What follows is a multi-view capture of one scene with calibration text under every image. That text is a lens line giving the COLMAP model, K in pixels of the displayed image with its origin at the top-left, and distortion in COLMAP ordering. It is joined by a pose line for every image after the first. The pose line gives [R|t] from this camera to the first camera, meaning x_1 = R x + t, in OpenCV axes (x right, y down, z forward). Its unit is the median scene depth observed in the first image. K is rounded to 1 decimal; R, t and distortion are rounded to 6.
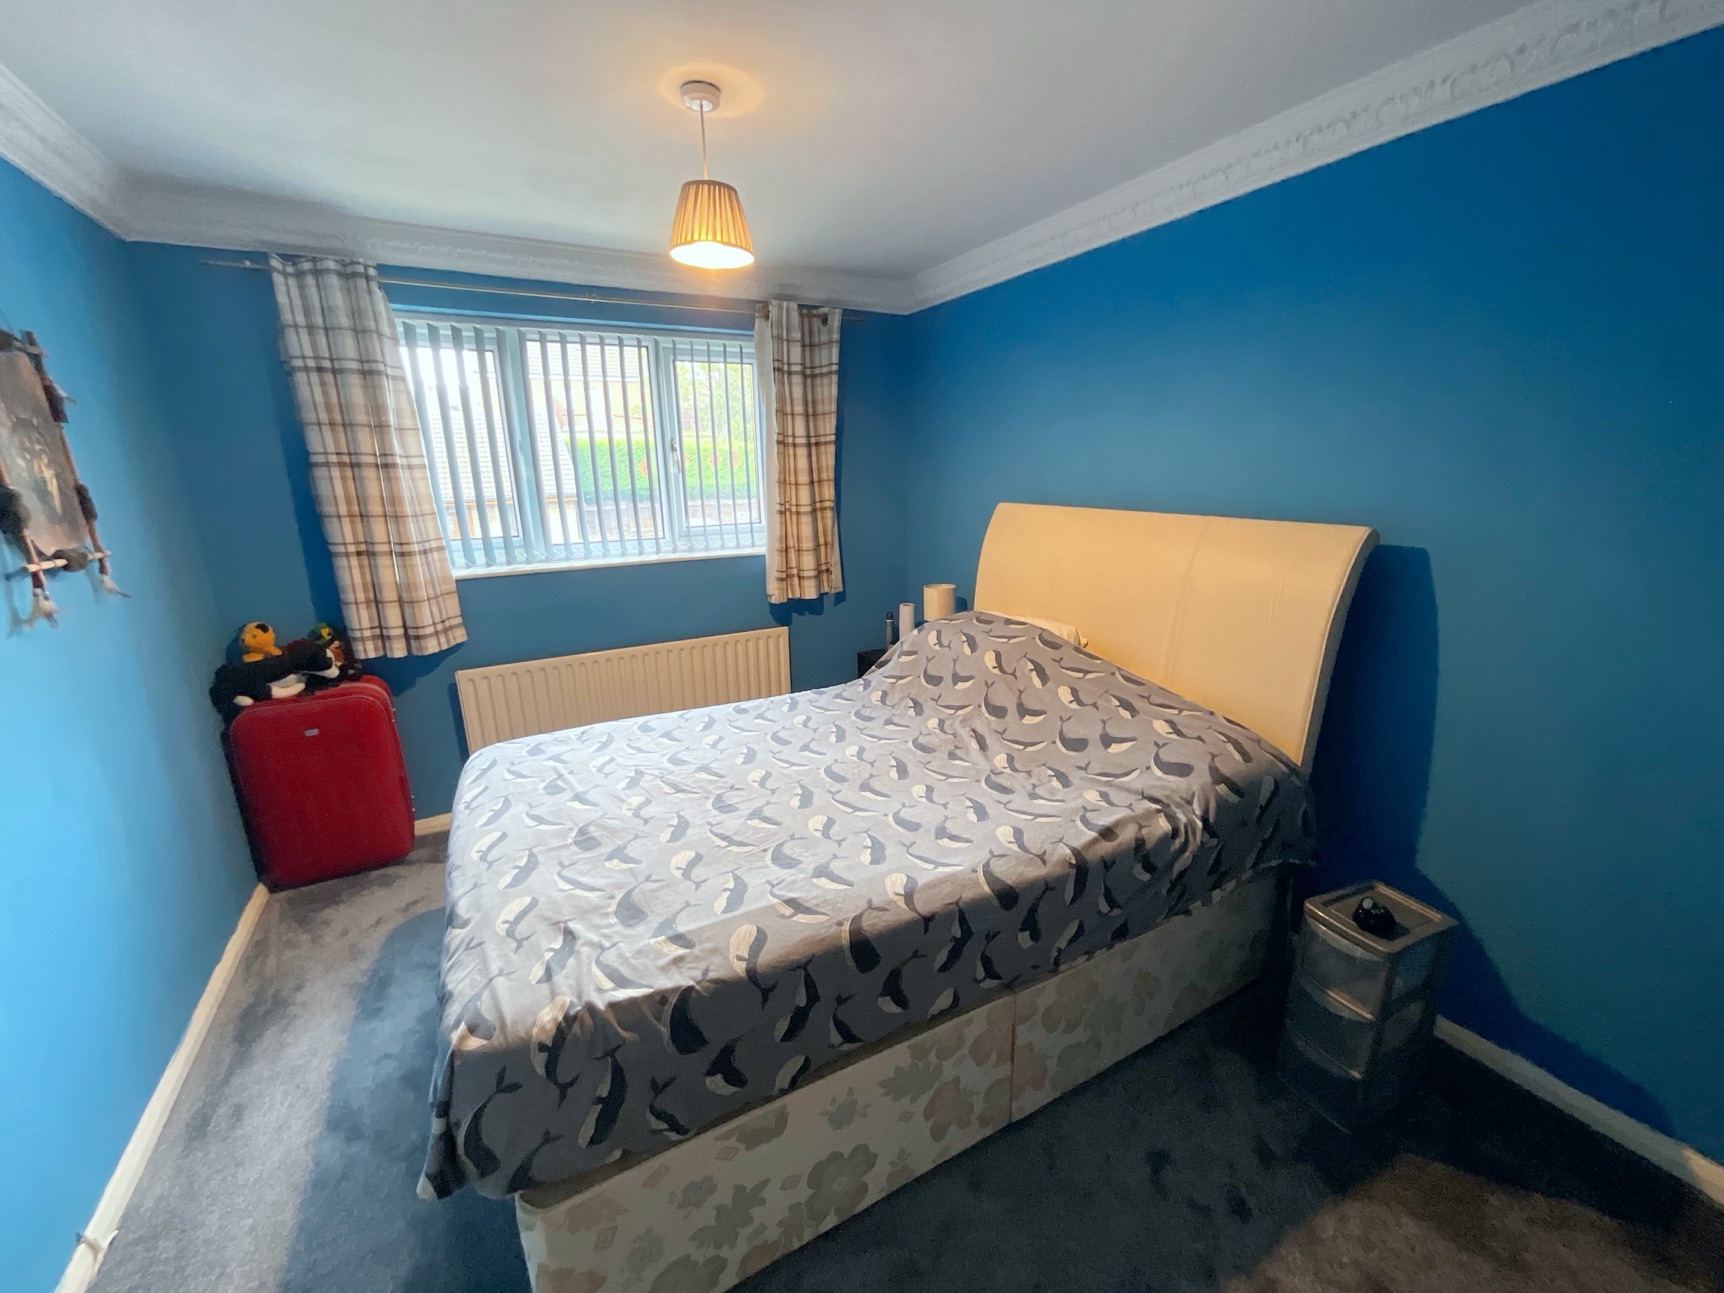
lens RADIAL K [[696.2, 0, 862.0], [0, 696.2, 646.5], [0, 0, 1]] dist [-0.000998, -0.000022]
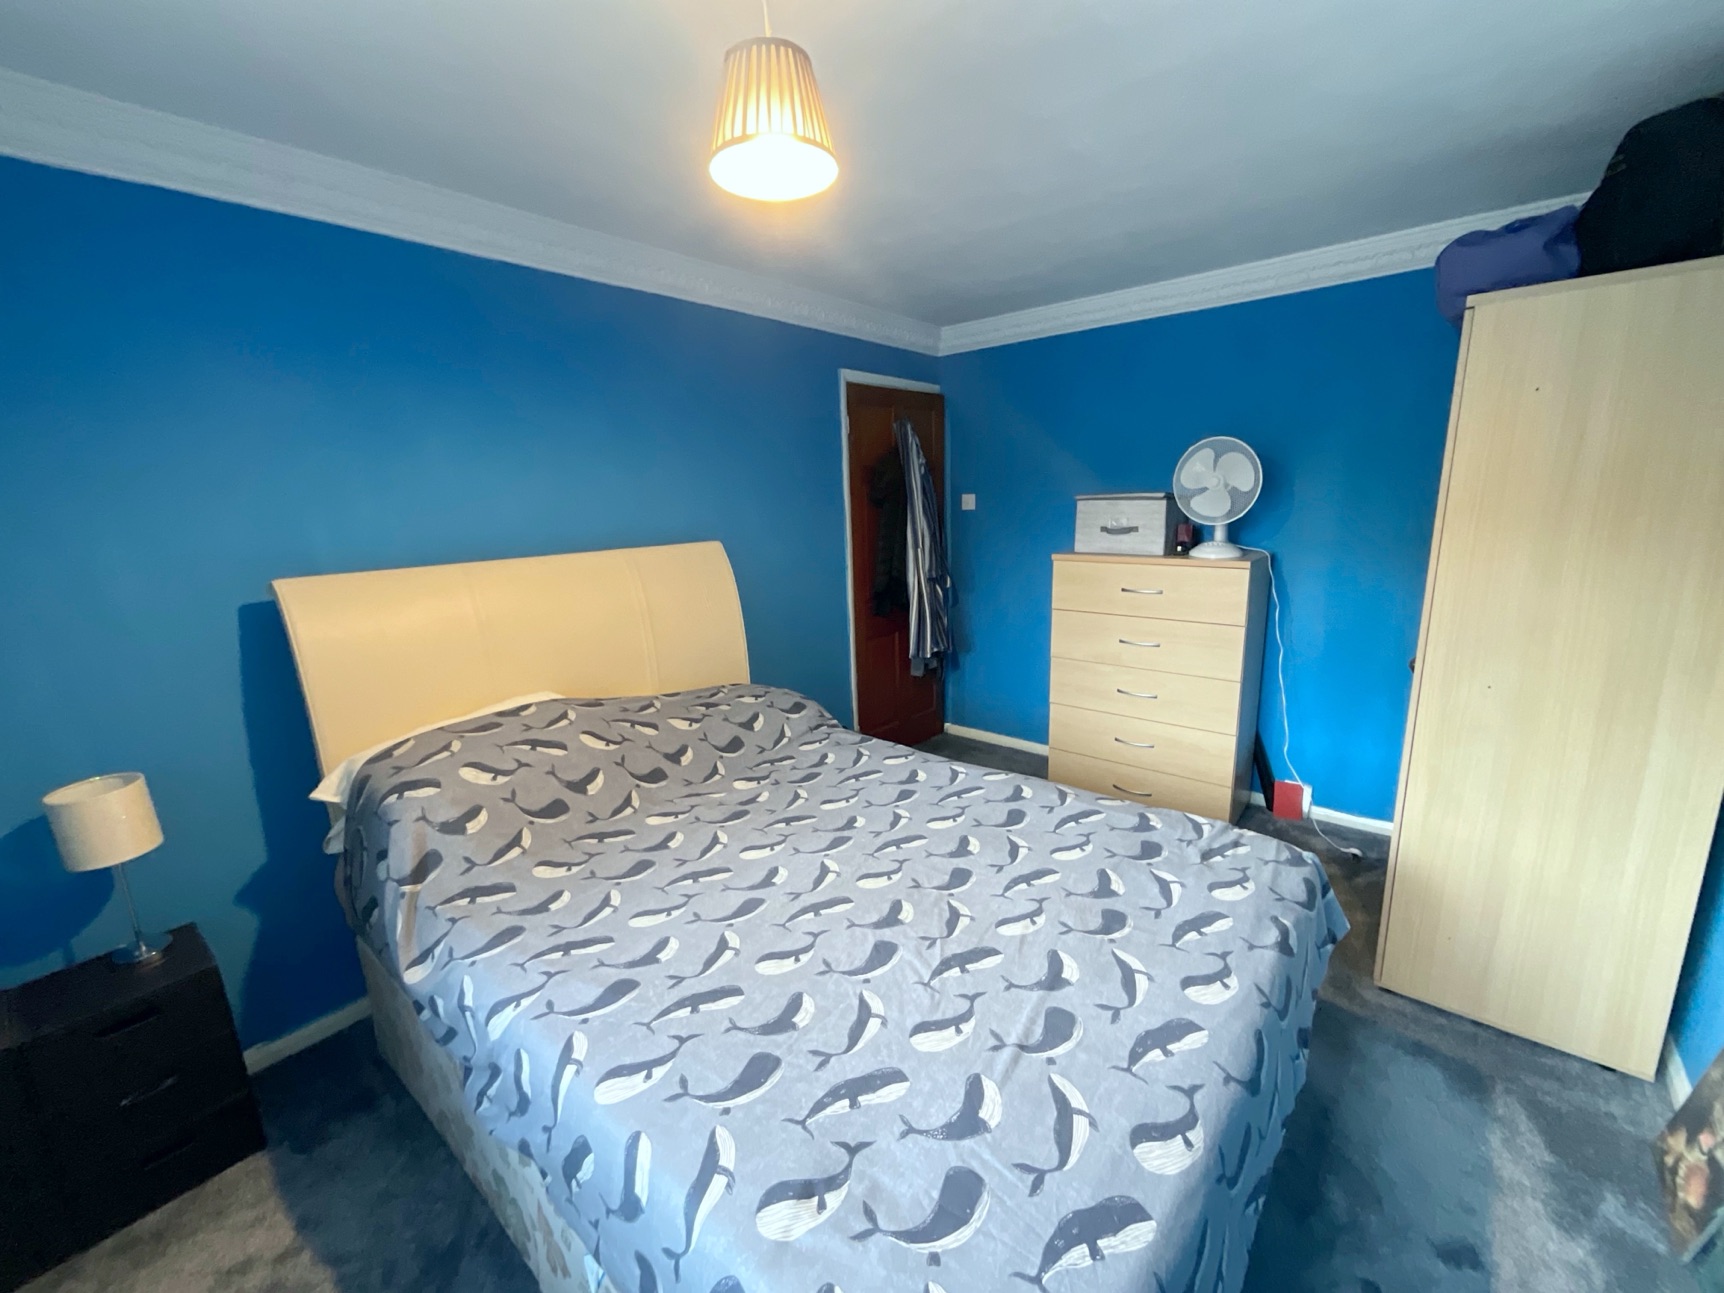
lens RADIAL K [[701.3, 0, 860.2], [0, 701.3, 643.7], [0, 0, 1]] dist [-0.002209, 0.000375]
pose [[-0.360128, -0.172005, 0.916909, -0.827183], [0.272402, 0.920635, 0.279693, -0.289412], [-0.892247, 0.350493, -0.284693, 1.146701]]
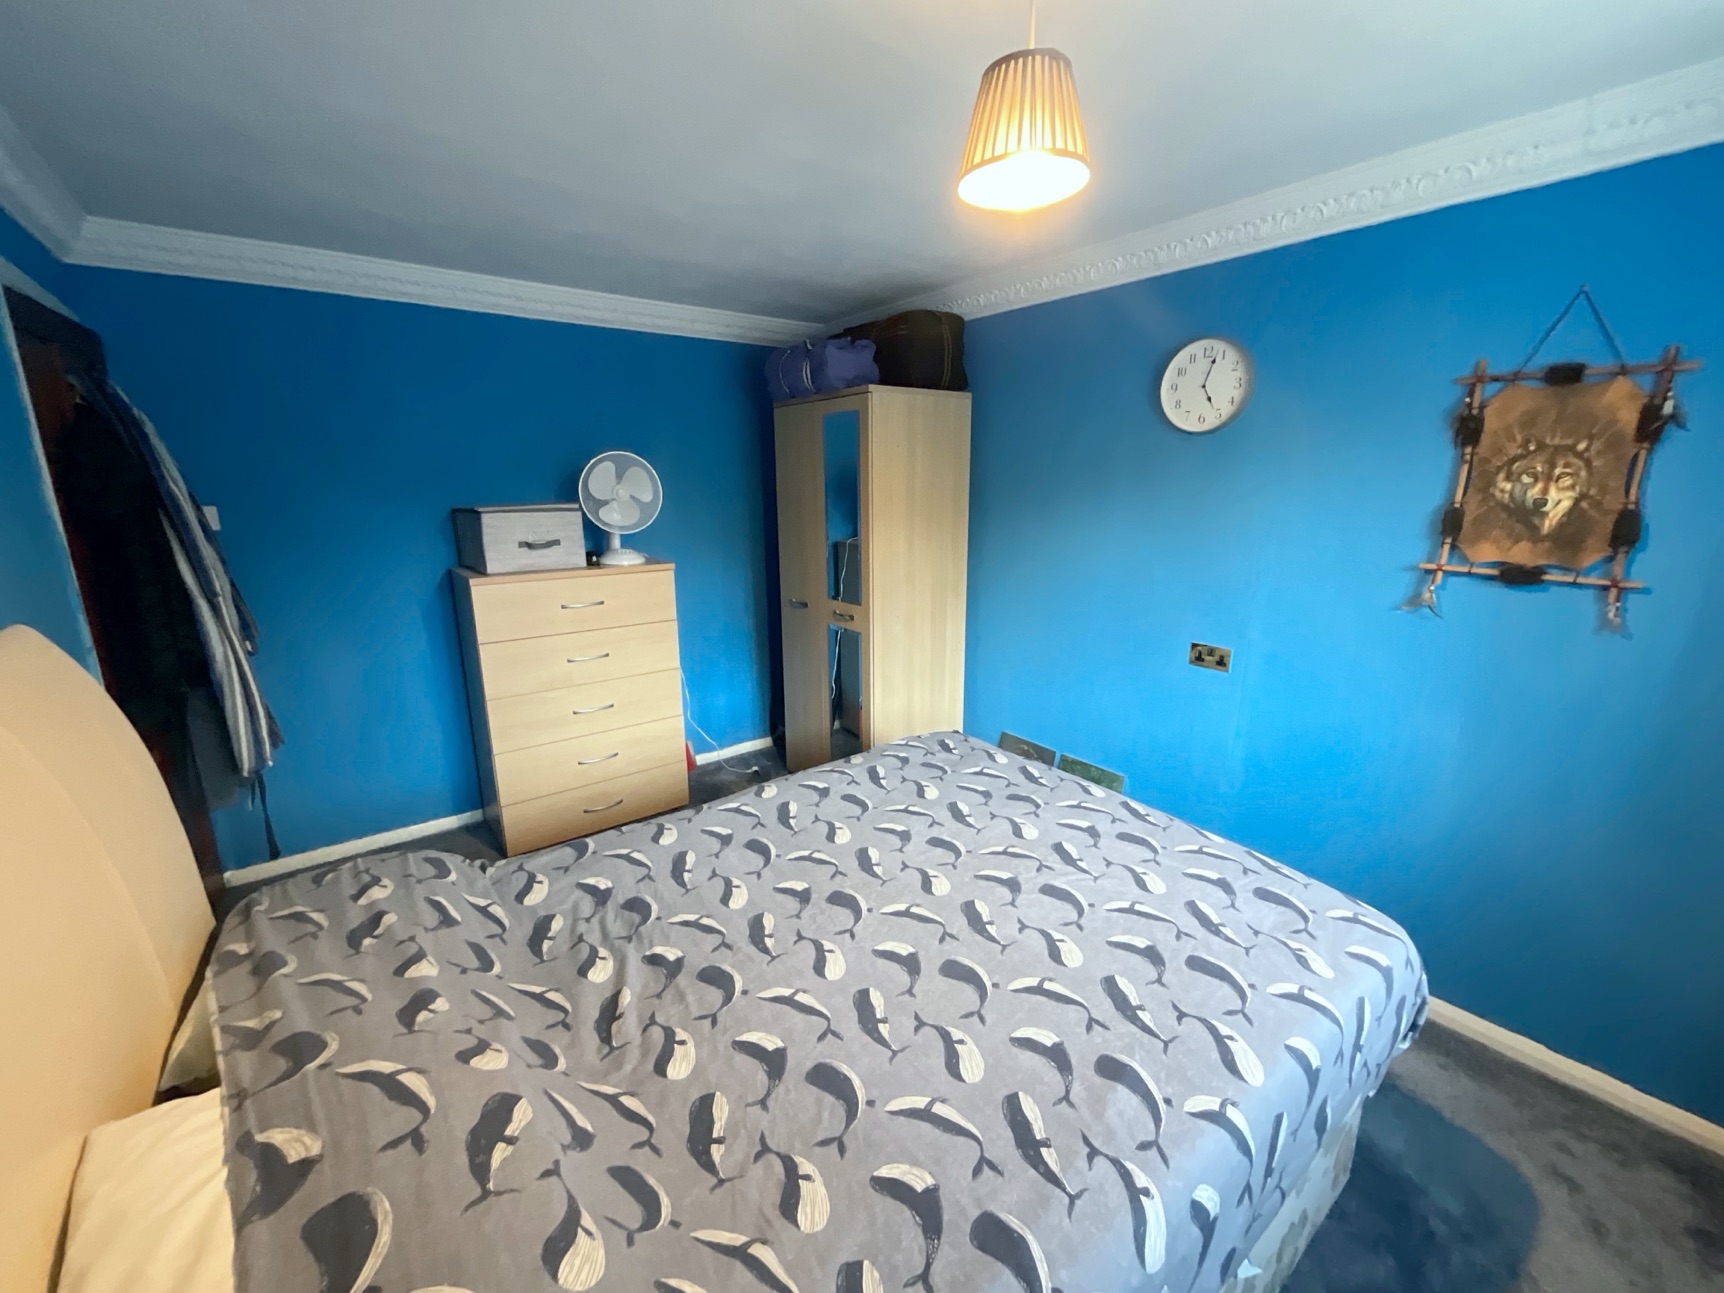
lens RADIAL K [[701.3, 0, 860.2], [0, 701.3, 643.7], [0, 0, 1]] dist [-0.002209, 0.000375]
pose [[-0.987703, 0.055237, -0.146260, 0.043113], [-0.019940, 0.883360, 0.468271, -0.441395], [0.155066, 0.465429, -0.871395, 1.565668]]
